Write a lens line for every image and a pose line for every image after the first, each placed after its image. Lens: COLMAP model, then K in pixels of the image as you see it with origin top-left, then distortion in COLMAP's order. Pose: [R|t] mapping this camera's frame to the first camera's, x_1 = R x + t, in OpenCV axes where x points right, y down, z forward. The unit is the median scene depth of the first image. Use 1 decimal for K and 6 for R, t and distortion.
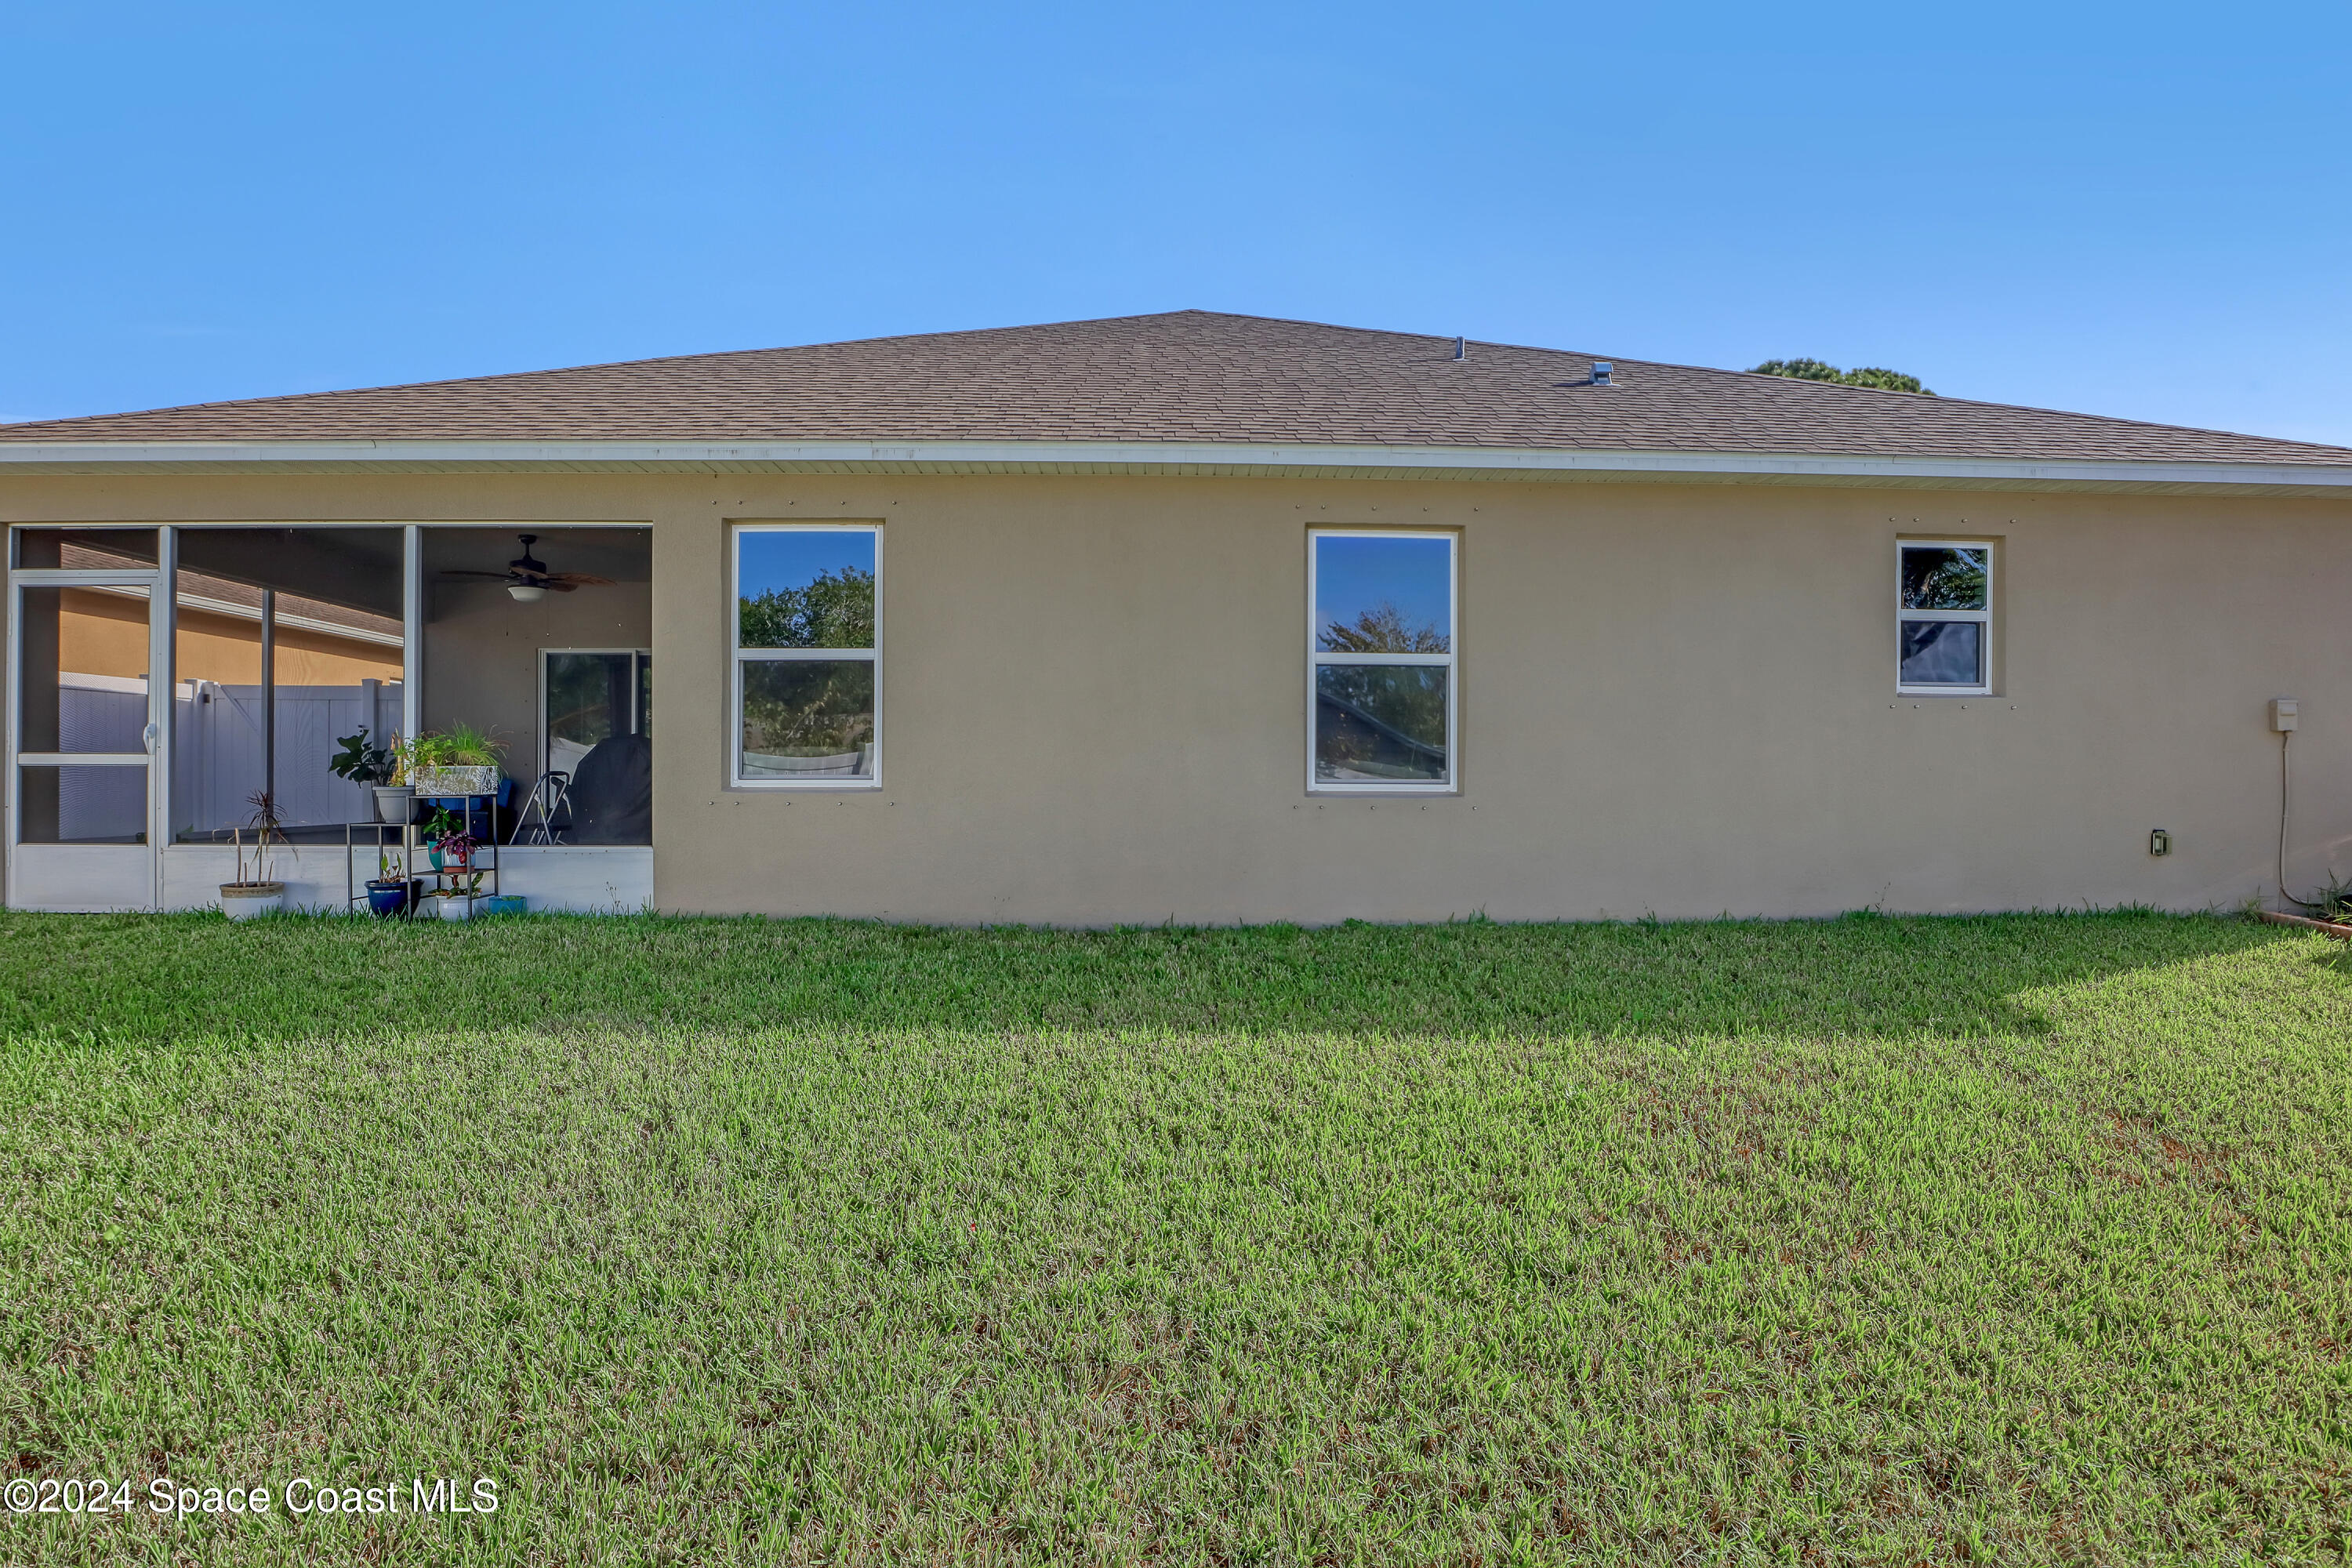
lens RADIAL K [[1100.2, 0, 1148.5], [0, 1100.2, 783.0], [0, 0, 1]] dist [-0.028215, -0.000082]
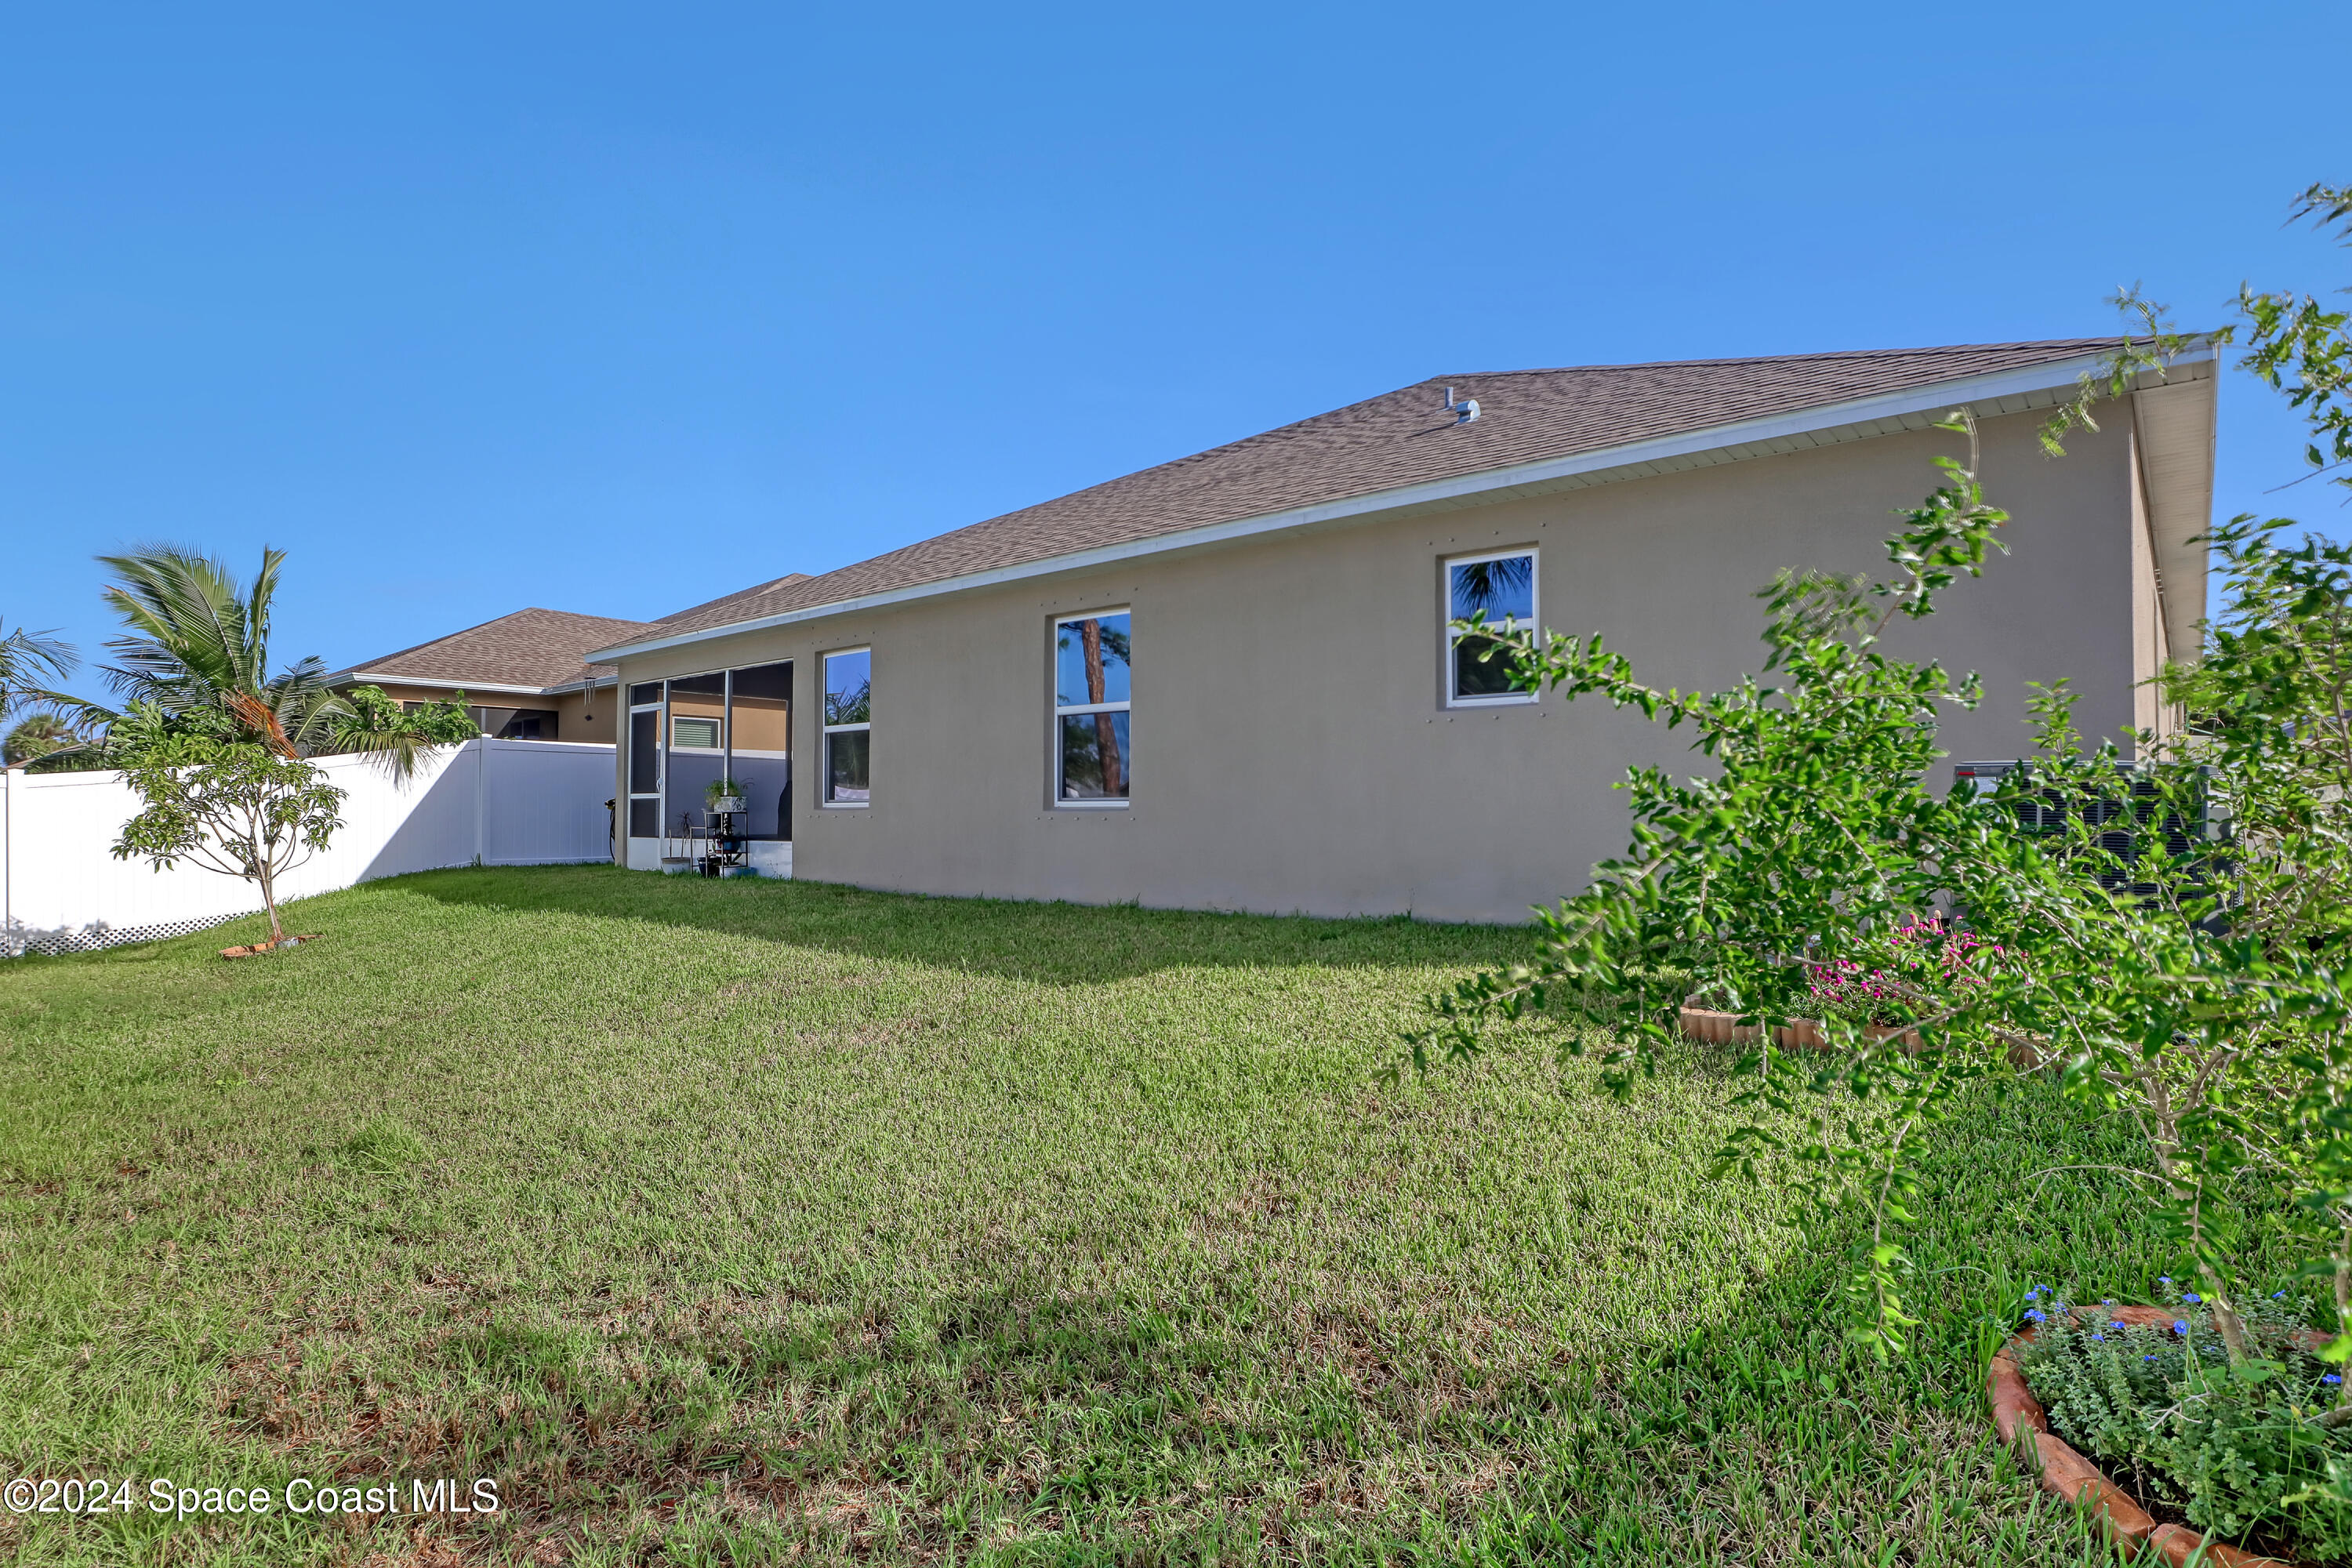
lens RADIAL K [[1037.0, 0, 1176.0], [0, 1037.0, 784.0], [0, 0, 1]] dist [-0.014663, 0.000228]
pose [[0.790774, -0.021918, -0.611716, 1.073586], [0.017533, 0.999760, -0.013156, -0.001795], [0.611857, -0.000322, 0.790968, 0.053851]]
